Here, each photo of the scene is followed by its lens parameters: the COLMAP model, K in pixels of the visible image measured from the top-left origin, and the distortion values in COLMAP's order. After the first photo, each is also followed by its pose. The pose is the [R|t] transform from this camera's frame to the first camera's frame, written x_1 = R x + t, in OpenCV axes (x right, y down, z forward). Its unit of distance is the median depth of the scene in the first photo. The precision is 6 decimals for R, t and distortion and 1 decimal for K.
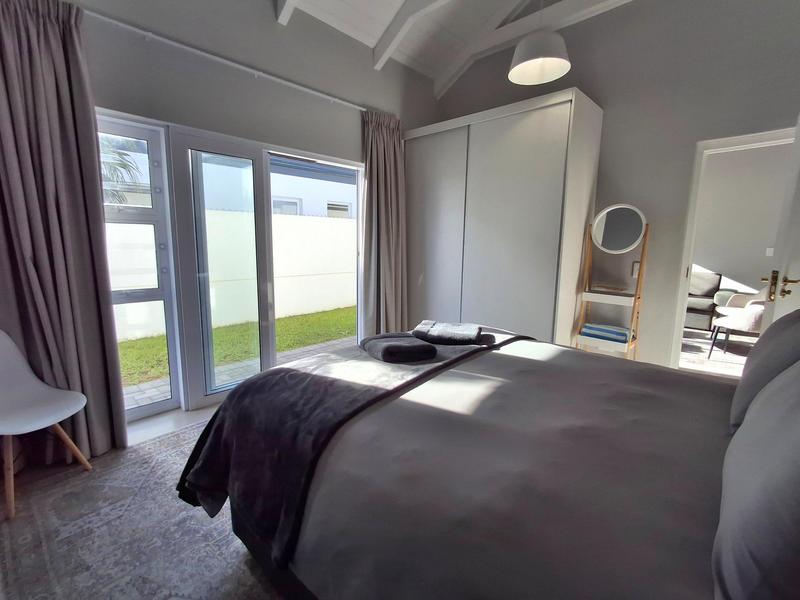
lens RADIAL K [[379.5, 0, 404.1], [0, 379.5, 296.9], [0, 0, 1]] dist [-0.002050, 0.015206]
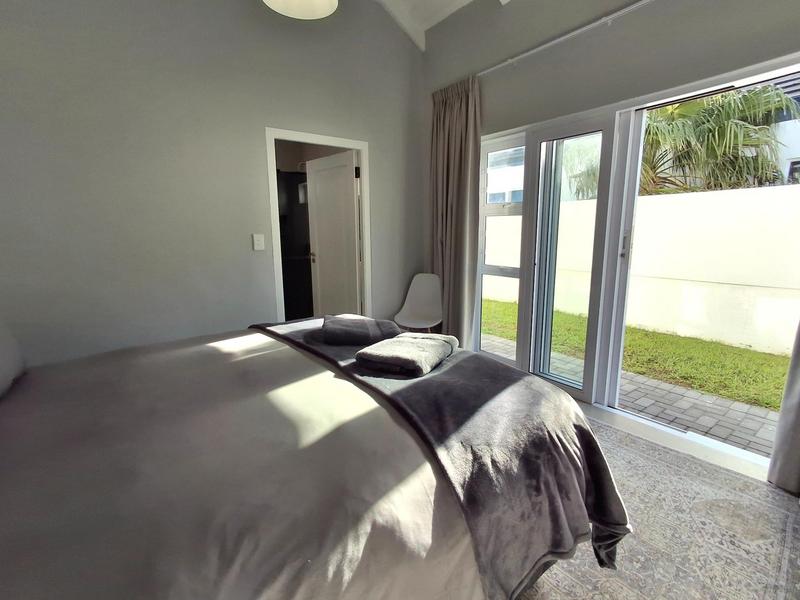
lens RADIAL K [[379.5, 0, 404.1], [0, 379.5, 296.9], [0, 0, 1]] dist [-0.002050, 0.015206]
pose [[-0.159608, 0.151016, -0.975561, 0.656352], [-0.147524, 0.973484, 0.174831, -0.100516], [0.976095, 0.171823, -0.133098, 0.902060]]
